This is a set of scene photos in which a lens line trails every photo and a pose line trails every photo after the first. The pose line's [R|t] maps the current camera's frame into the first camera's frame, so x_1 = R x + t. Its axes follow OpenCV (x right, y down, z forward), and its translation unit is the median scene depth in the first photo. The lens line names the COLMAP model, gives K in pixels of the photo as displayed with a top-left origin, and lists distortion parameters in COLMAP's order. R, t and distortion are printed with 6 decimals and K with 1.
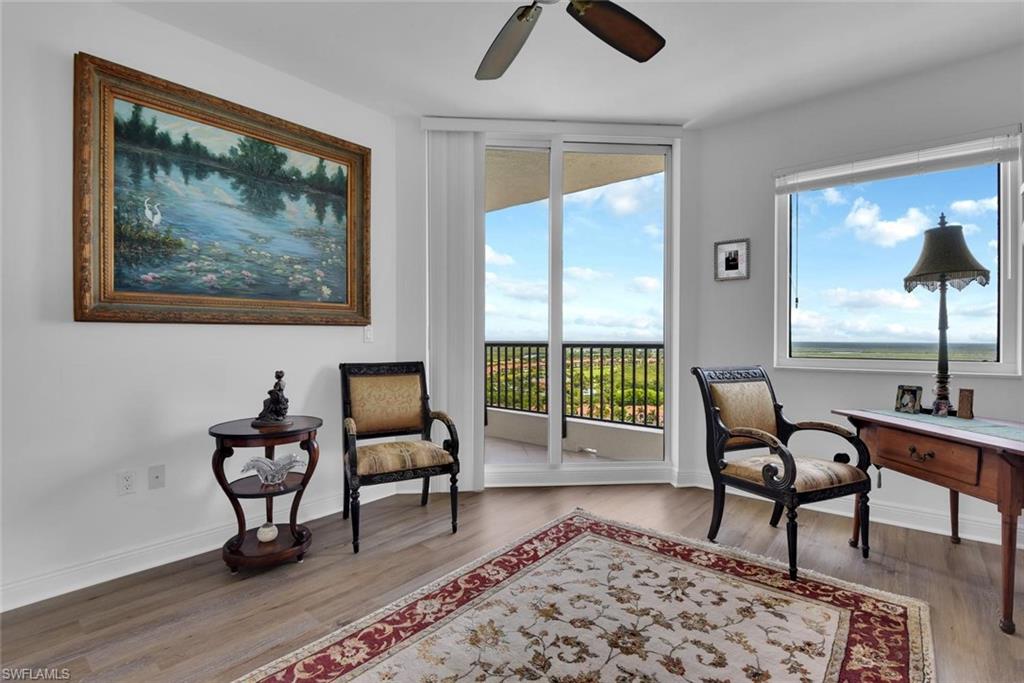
lens RADIAL K [[484.9, 0, 537.1], [0, 484.9, 338.7], [0, 0, 1]] dist [-0.004080, -0.001311]
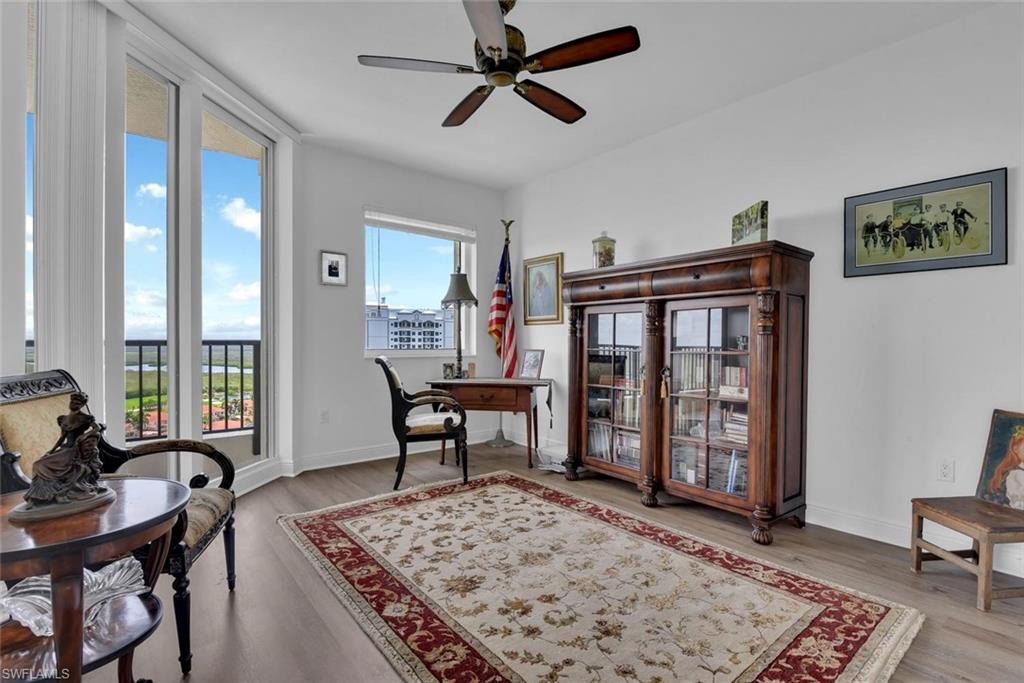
lens RADIAL K [[470.9, 0, 512.0], [0, 470.9, 341.5], [0, 0, 1]] dist [0.105753, -0.000143]
pose [[0.226880, -0.008210, 0.973888, -0.952630], [-0.006183, 0.999932, 0.009870, 0.001624], [-0.973903, -0.008261, 0.226814, 0.470063]]
